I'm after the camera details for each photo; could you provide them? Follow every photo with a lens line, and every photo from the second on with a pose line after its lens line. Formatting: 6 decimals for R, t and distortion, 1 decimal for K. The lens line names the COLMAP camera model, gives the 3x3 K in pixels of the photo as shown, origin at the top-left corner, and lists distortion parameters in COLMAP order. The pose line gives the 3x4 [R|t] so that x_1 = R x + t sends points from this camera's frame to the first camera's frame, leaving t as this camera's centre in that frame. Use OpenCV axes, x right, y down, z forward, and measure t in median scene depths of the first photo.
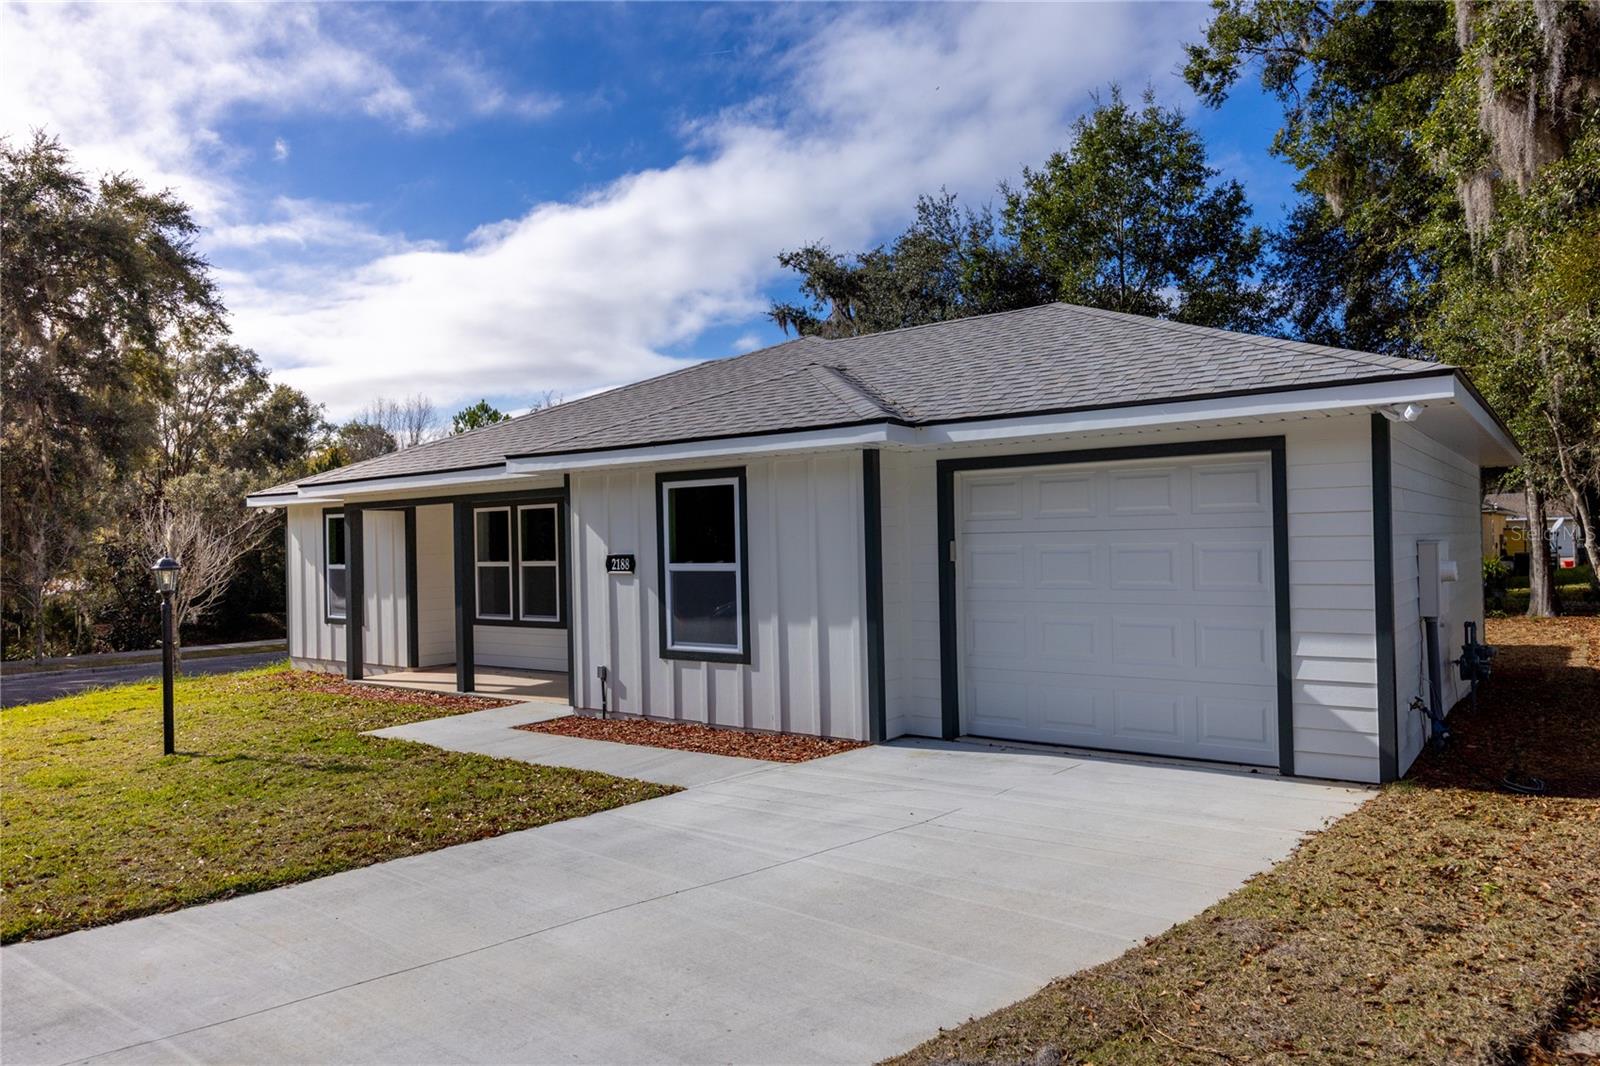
lens RADIAL K [[1041.5, 0, 810.5], [0, 1041.5, 534.5], [0, 0, 1]] dist [0.001524, 0.002468]
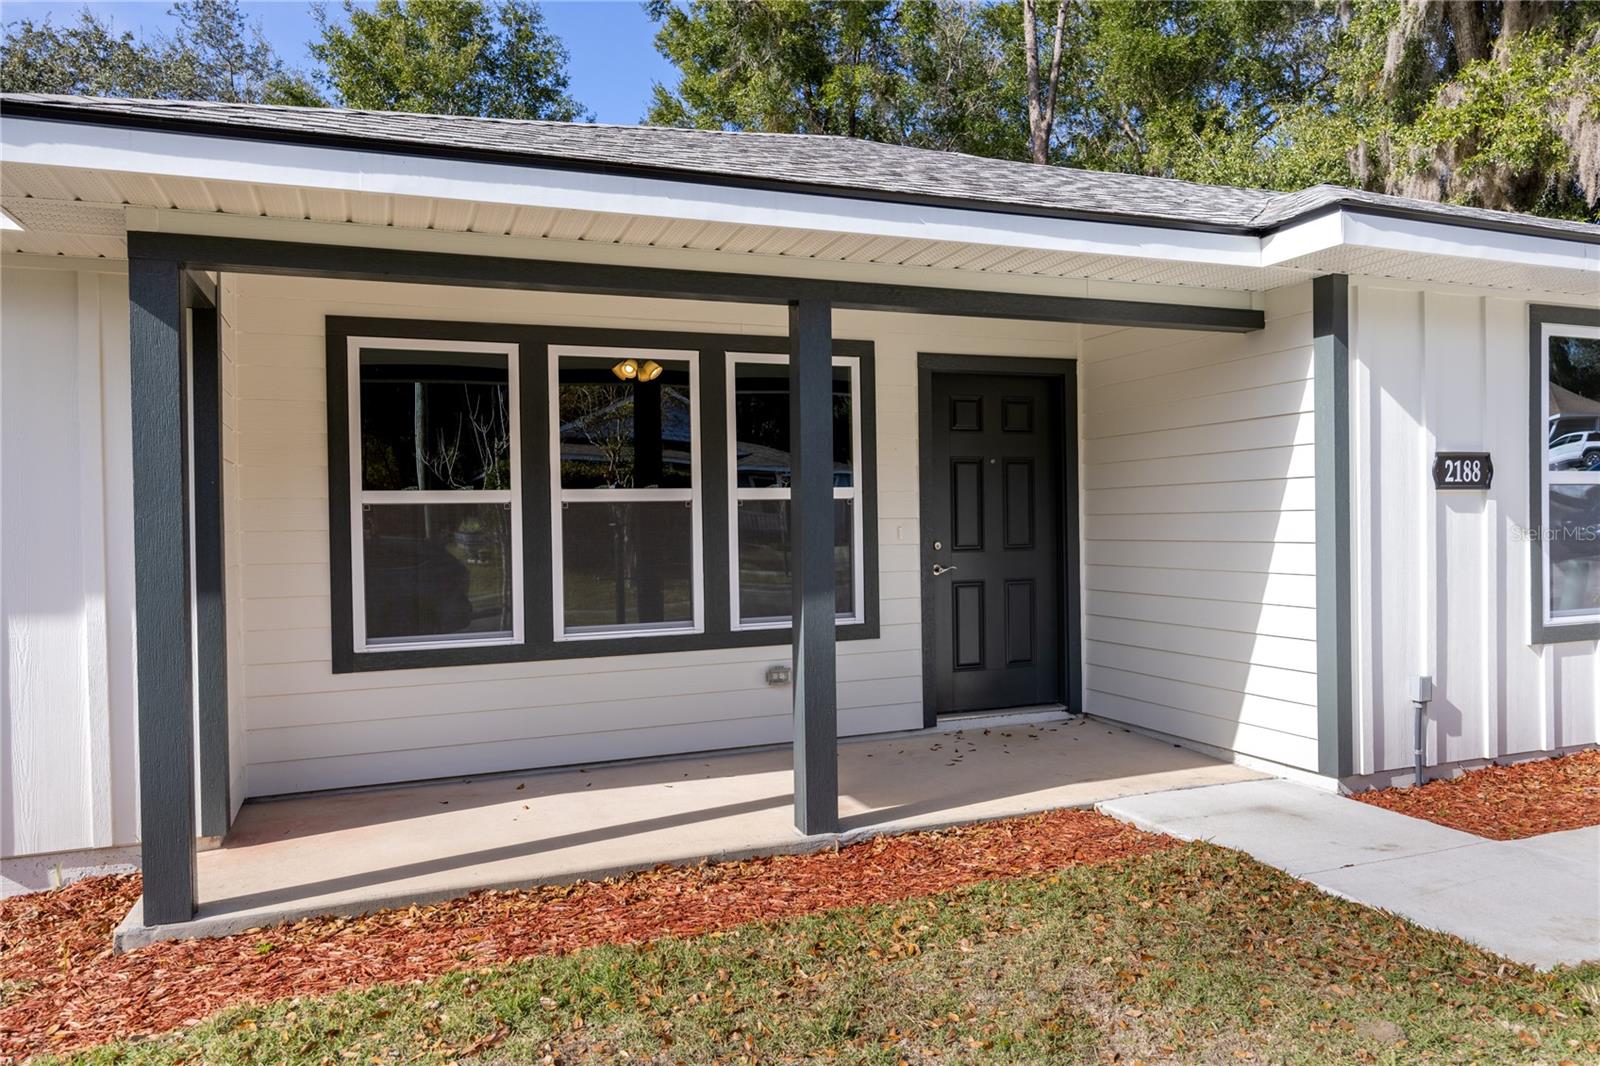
lens RADIAL K [[1089.7, 0, 808.1], [0, 1089.7, 534.4], [0, 0, 1]] dist [0.000728, -0.010571]
pose [[0.533117, 0.001889, 0.846040, -0.802926], [-0.002767, 0.999996, -0.000489, 0.060629], [-0.846037, -0.002080, 0.533120, 0.987888]]
